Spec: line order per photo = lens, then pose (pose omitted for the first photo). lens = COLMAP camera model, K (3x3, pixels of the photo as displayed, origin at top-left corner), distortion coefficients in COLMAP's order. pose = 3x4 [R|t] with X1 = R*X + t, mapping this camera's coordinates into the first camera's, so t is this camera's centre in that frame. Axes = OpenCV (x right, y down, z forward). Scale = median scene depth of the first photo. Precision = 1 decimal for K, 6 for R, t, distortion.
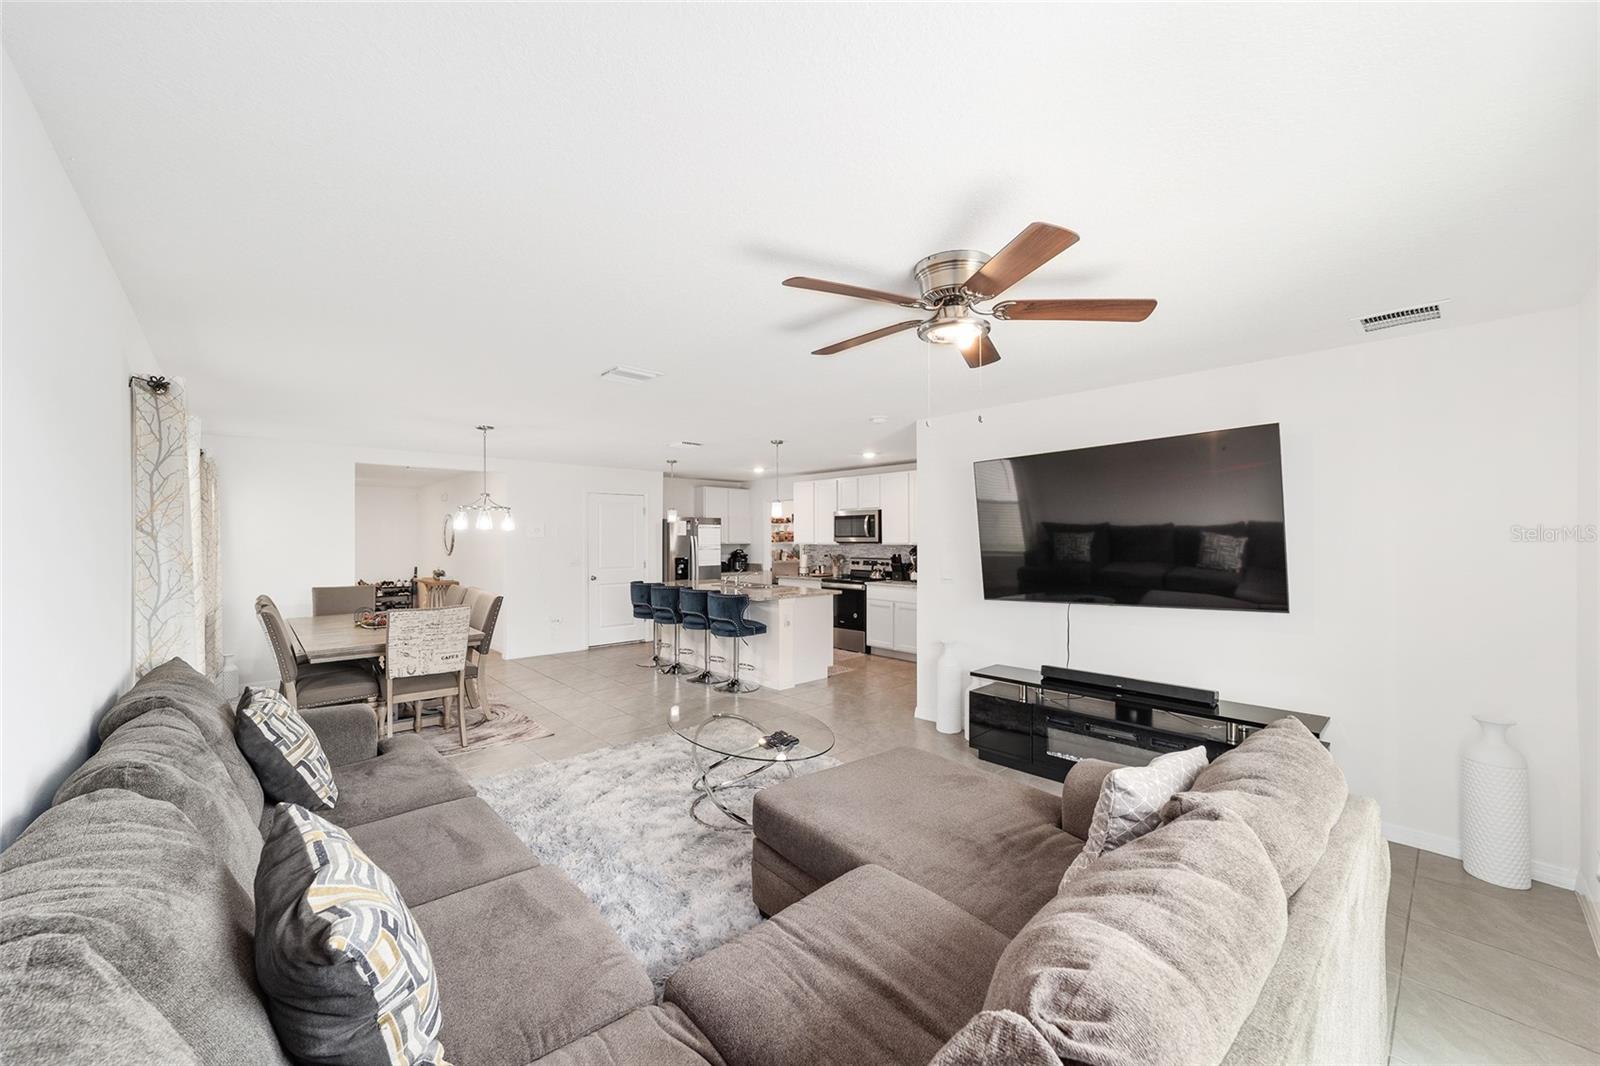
lens RADIAL K [[613.5, 0, 804.8], [0, 613.5, 543.1], [0, 0, 1]] dist [-0.013956, 0.006587]
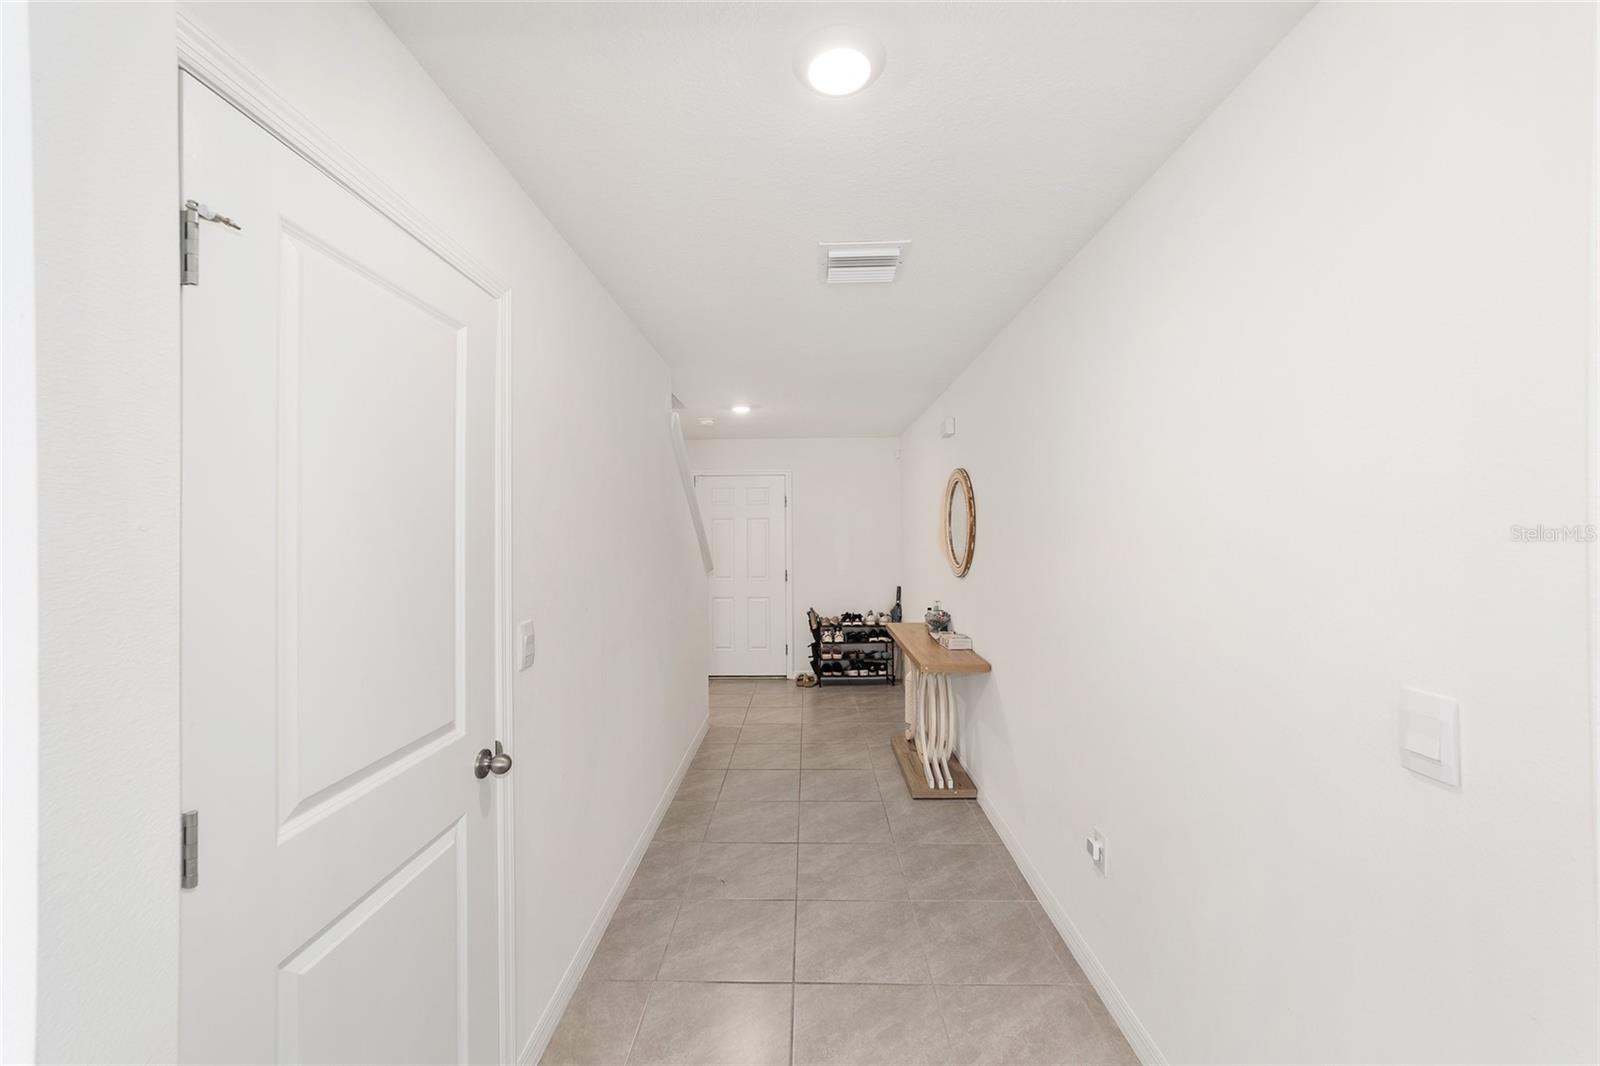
lens RADIAL K [[613.5, 0, 803.3], [0, 613.5, 526.3], [0, 0, 1]] dist [-0.013956, 0.006587]
pose [[0.723016, -0.004441, -0.690817, -0.425168], [-0.001533, 0.999967, -0.008033, -0.008782], [0.690830, 0.006867, 0.722985, 0.715685]]
